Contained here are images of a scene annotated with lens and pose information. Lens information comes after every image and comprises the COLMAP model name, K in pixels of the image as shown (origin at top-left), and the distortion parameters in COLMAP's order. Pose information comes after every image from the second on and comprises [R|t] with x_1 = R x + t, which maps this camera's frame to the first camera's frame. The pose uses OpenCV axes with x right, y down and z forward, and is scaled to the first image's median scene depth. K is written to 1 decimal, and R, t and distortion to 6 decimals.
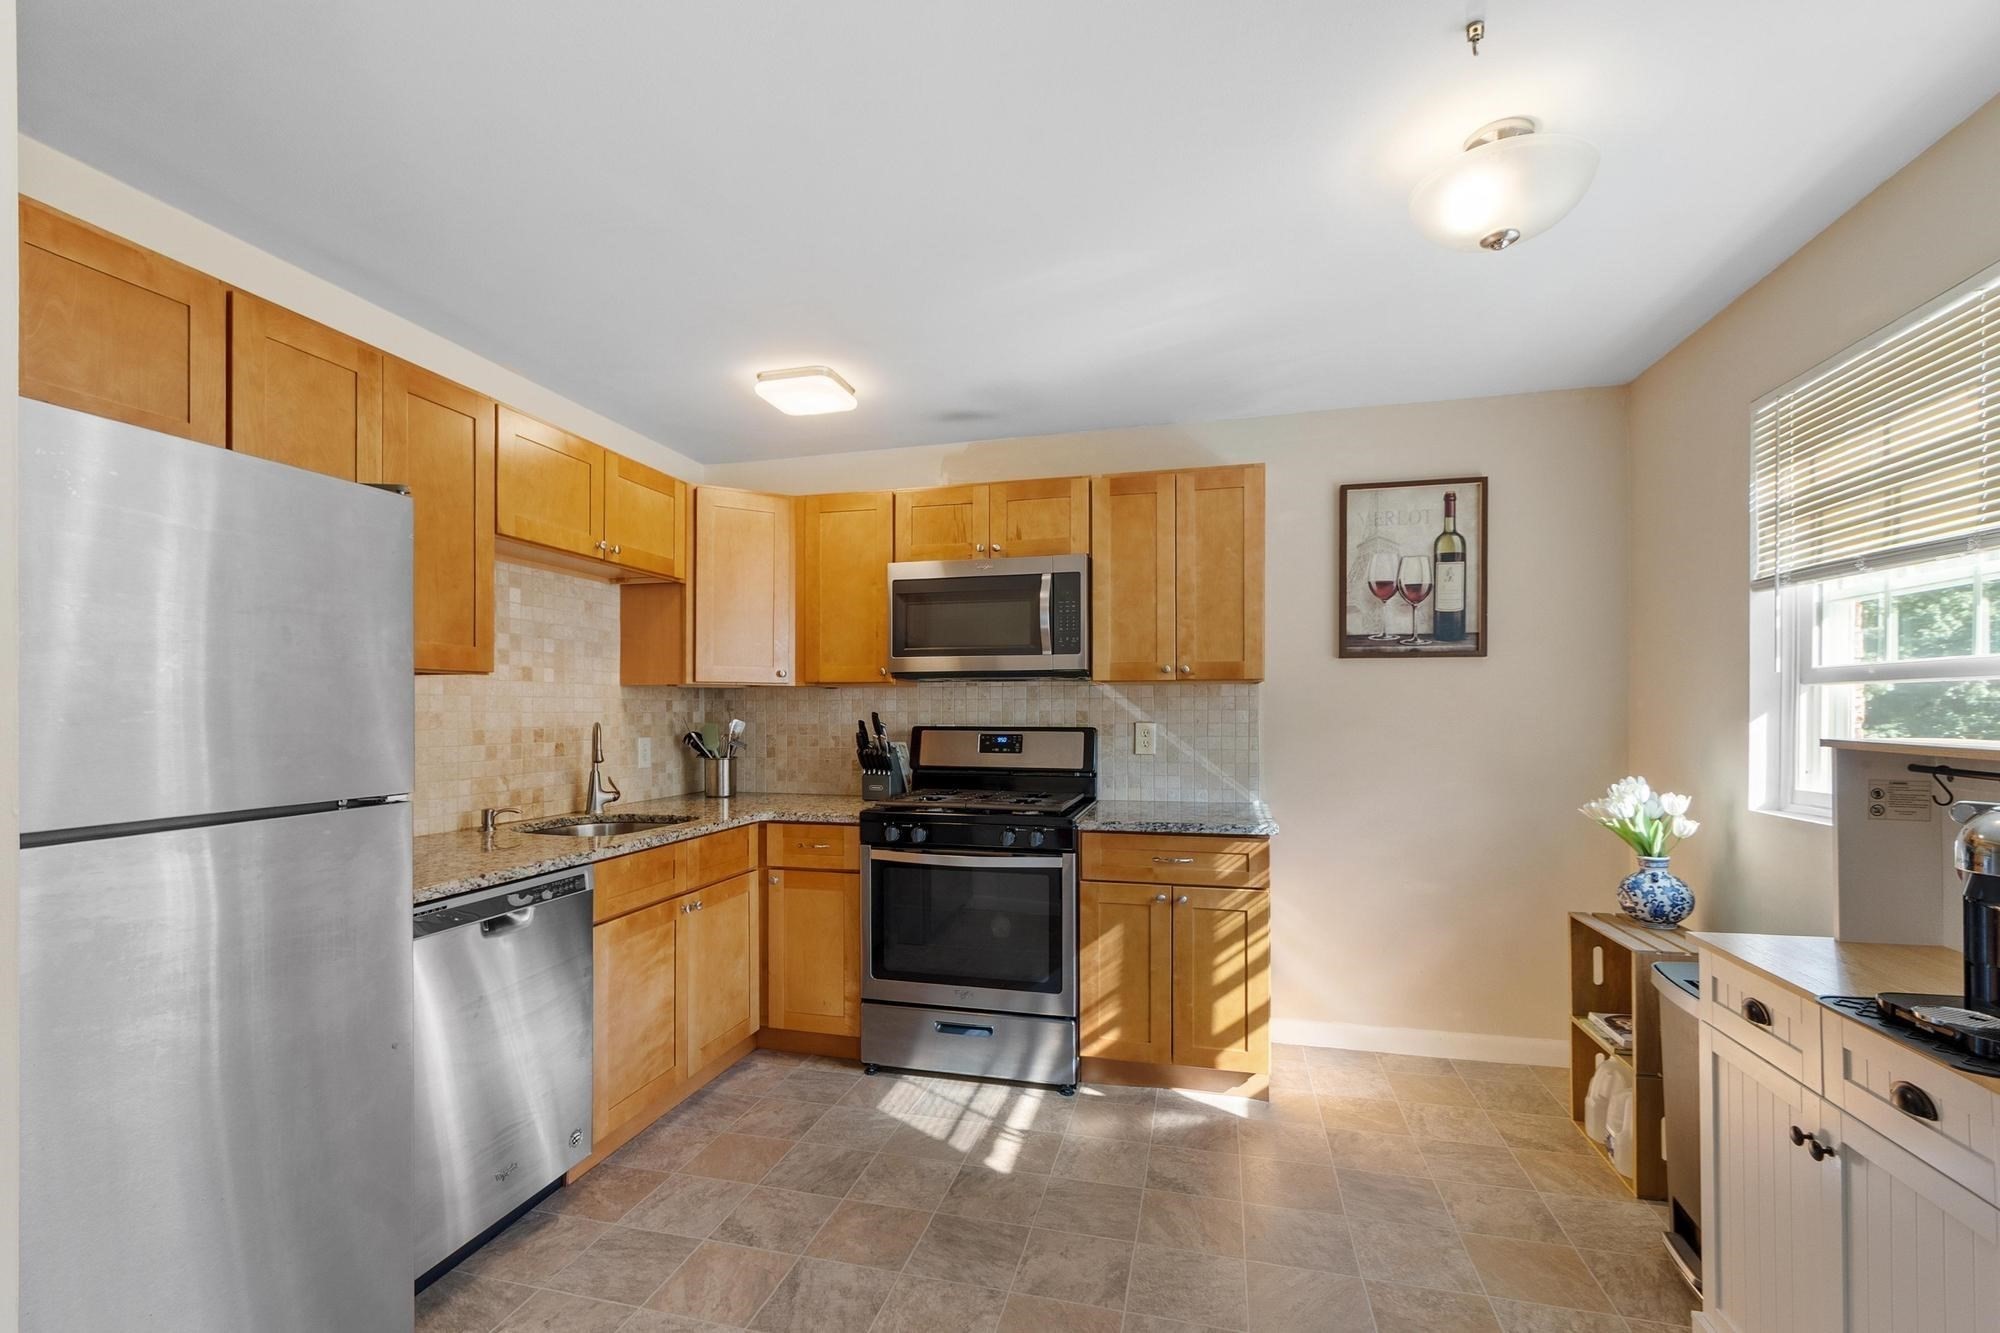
lens RADIAL K [[875.6, 0, 982.3], [0, 875.6, 703.2], [0, 0, 1]] dist [0.001654, 0.000037]
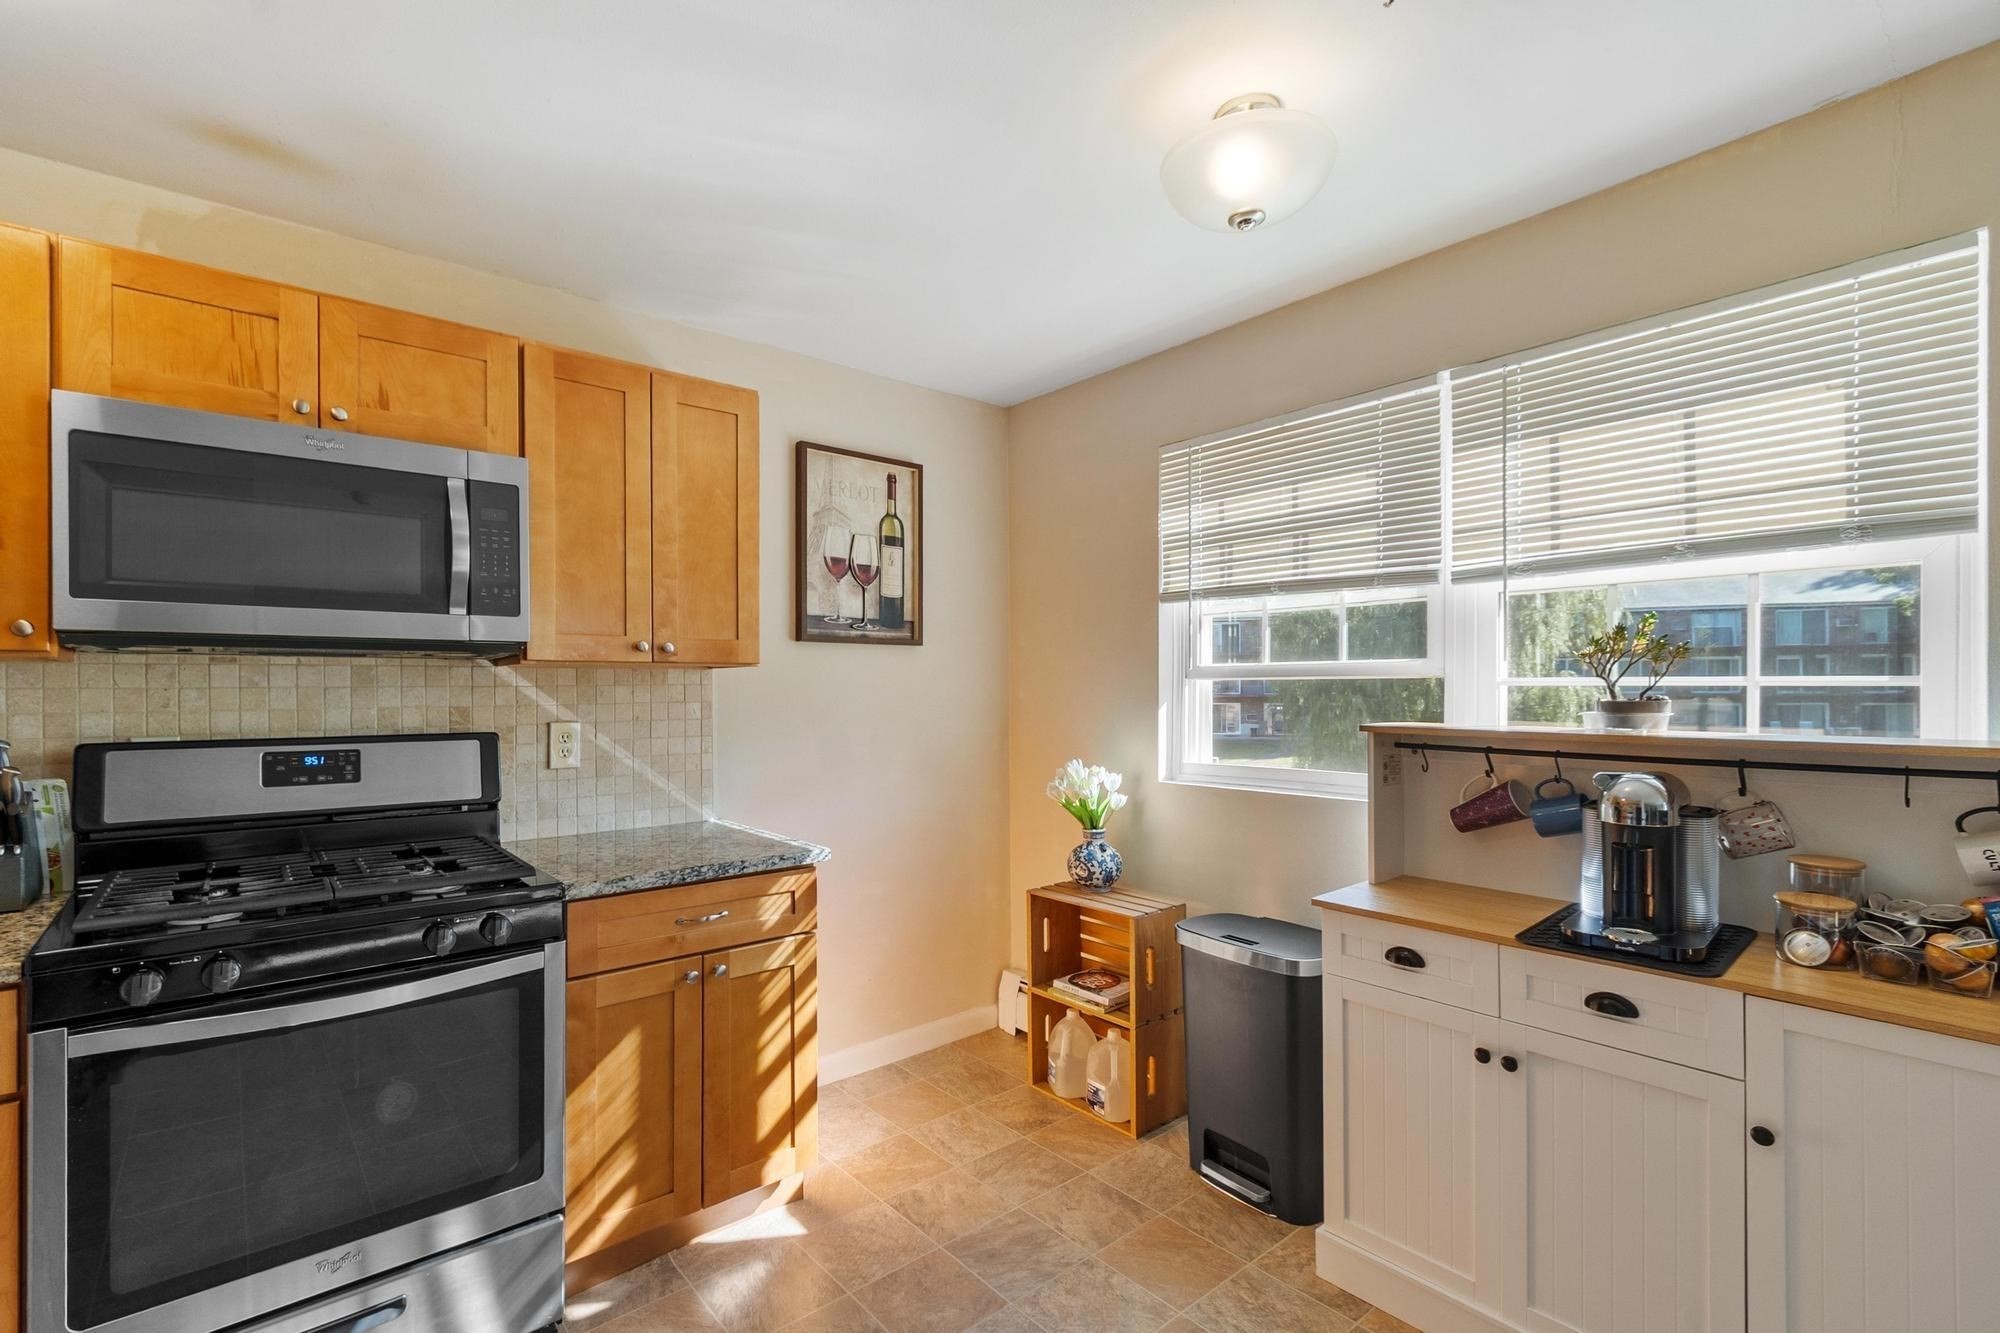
lens RADIAL K [[888.9, 0, 954.2], [0, 888.9, 685.5], [0, 0, 1]] dist [0.002171, -0.000226]
pose [[0.591480, 0.001673, 0.806318, -0.221780], [-0.001675, 0.999998, -0.000846, -0.007439], [-0.806318, -0.000850, 0.591482, 0.382369]]
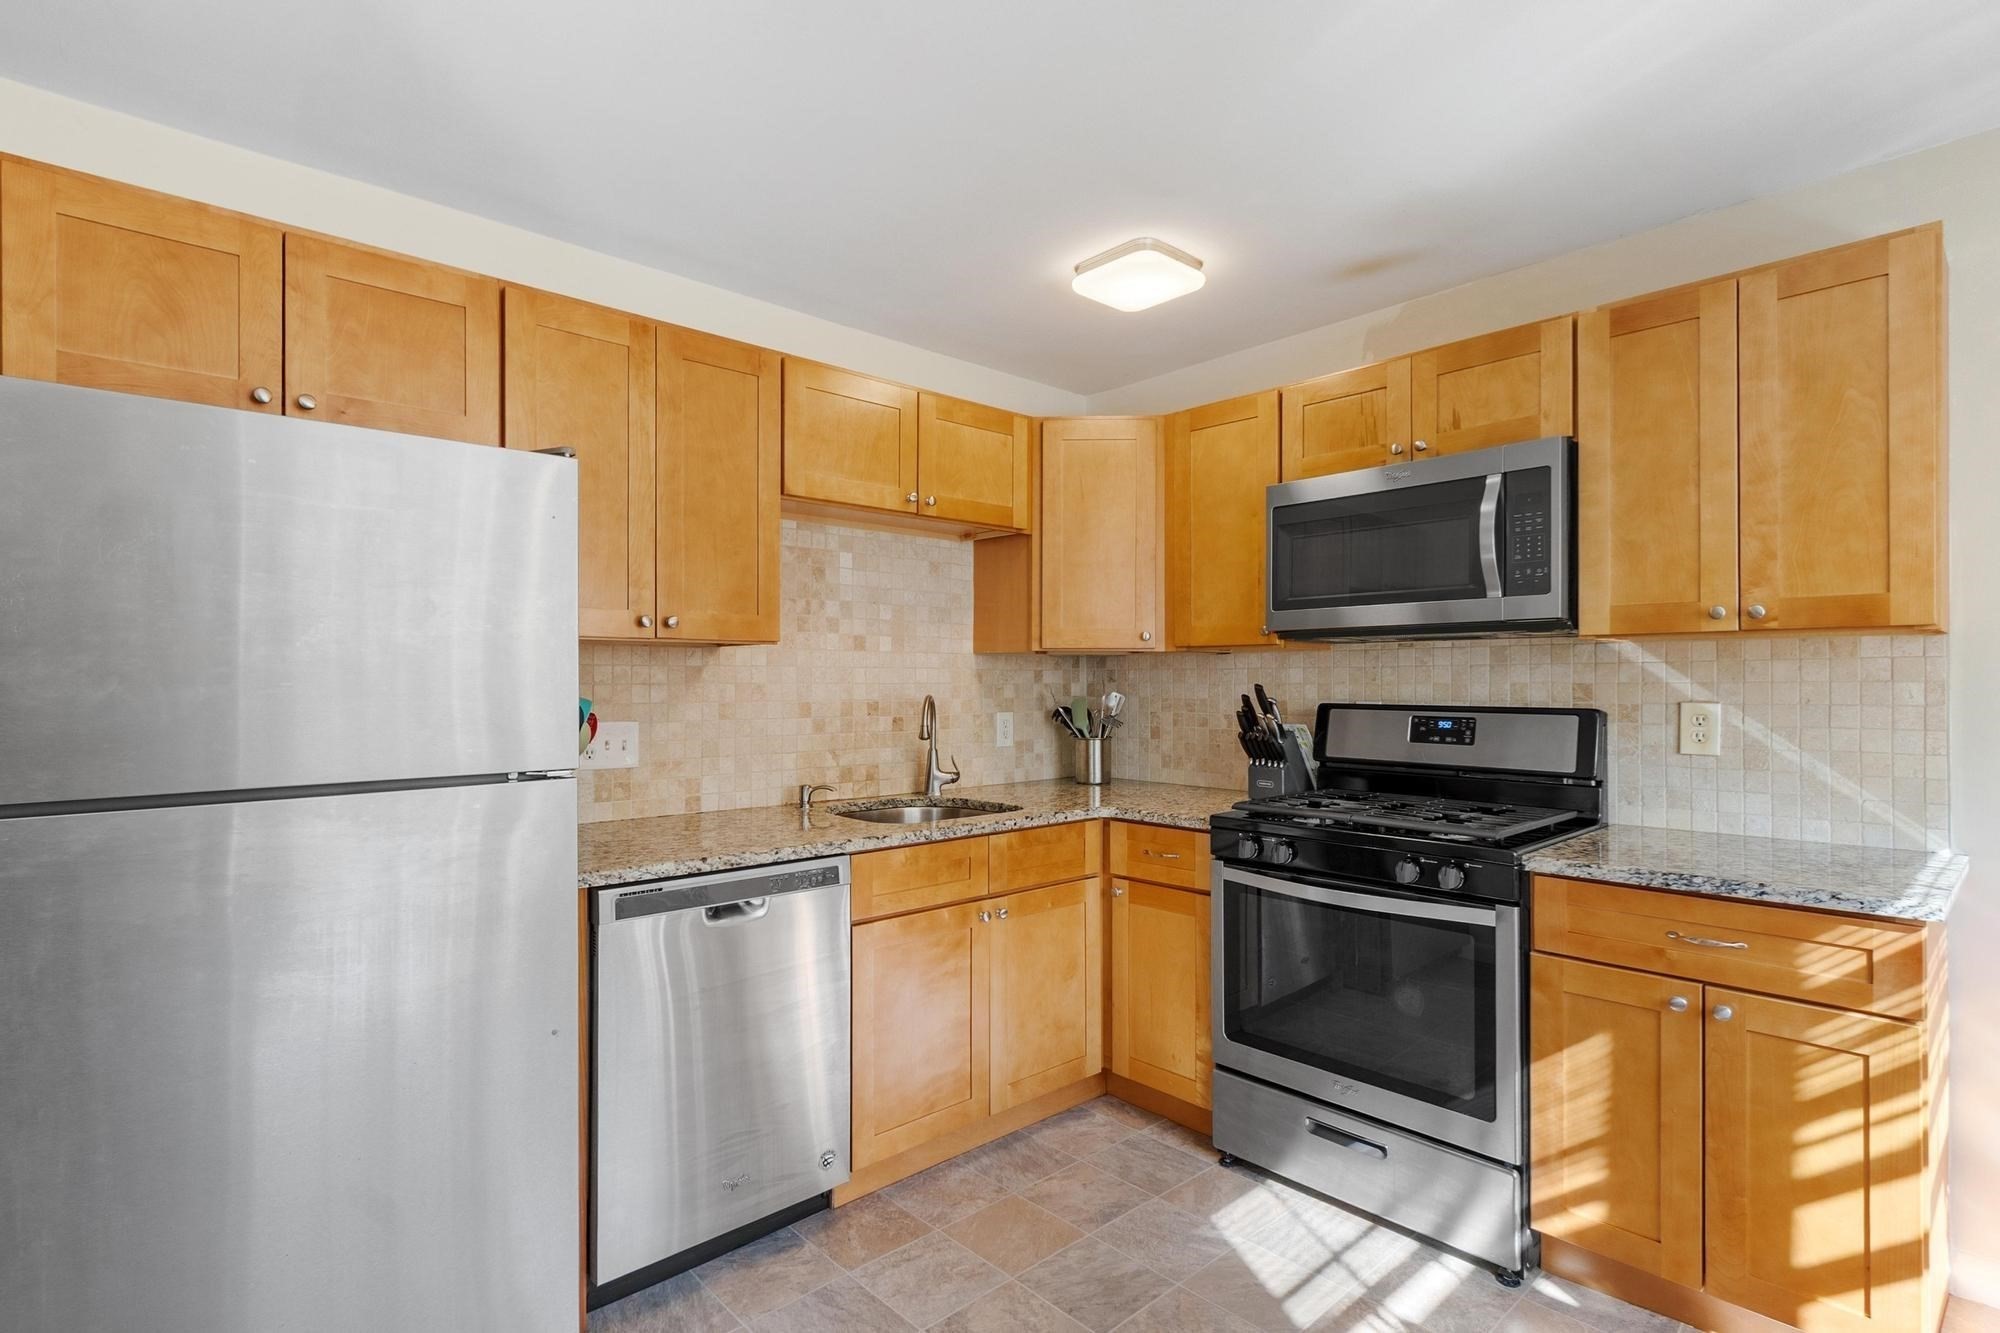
lens RADIAL K [[976.8, 0, 985.4], [0, 976.8, 672.9], [0, 0, 1]] dist [0.000555, -0.000053]
pose [[0.839208, -0.003821, -0.543798, 0.156942], [0.003748, 0.999992, -0.001242, 0.000552], [0.543798, -0.000995, 0.839215, 0.183561]]
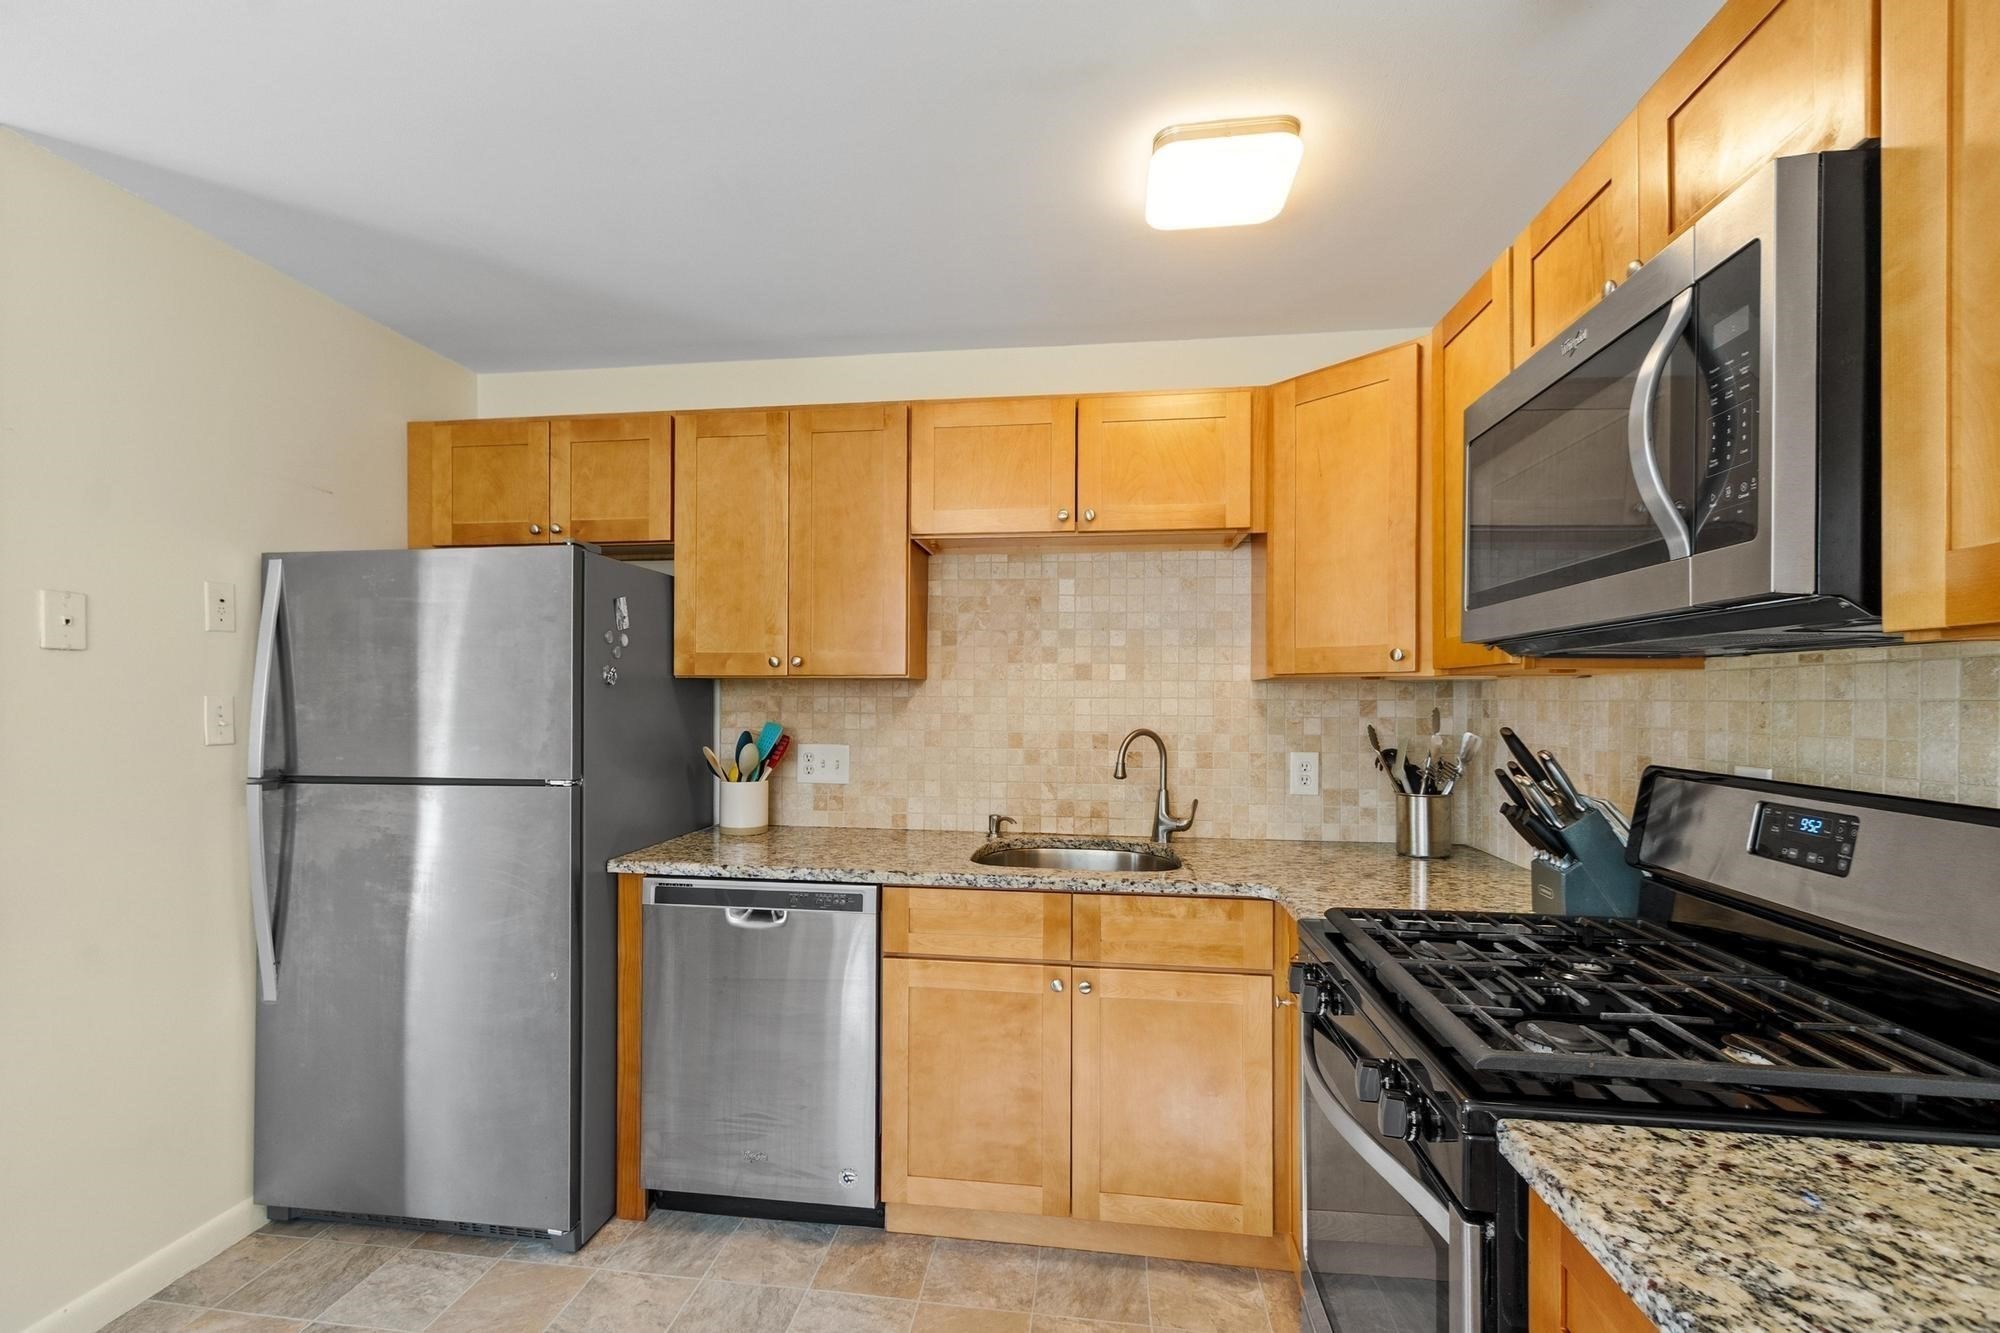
lens RADIAL K [[905.9, 0, 973.0], [0, 905.9, 691.5], [0, 0, 1]] dist [0.014773, -0.006544]
pose [[0.113810, -0.005547, -0.993487, 0.371694], [0.002816, 0.999982, -0.005261, -0.008650], [0.993499, -0.002199, 0.113824, 0.746145]]
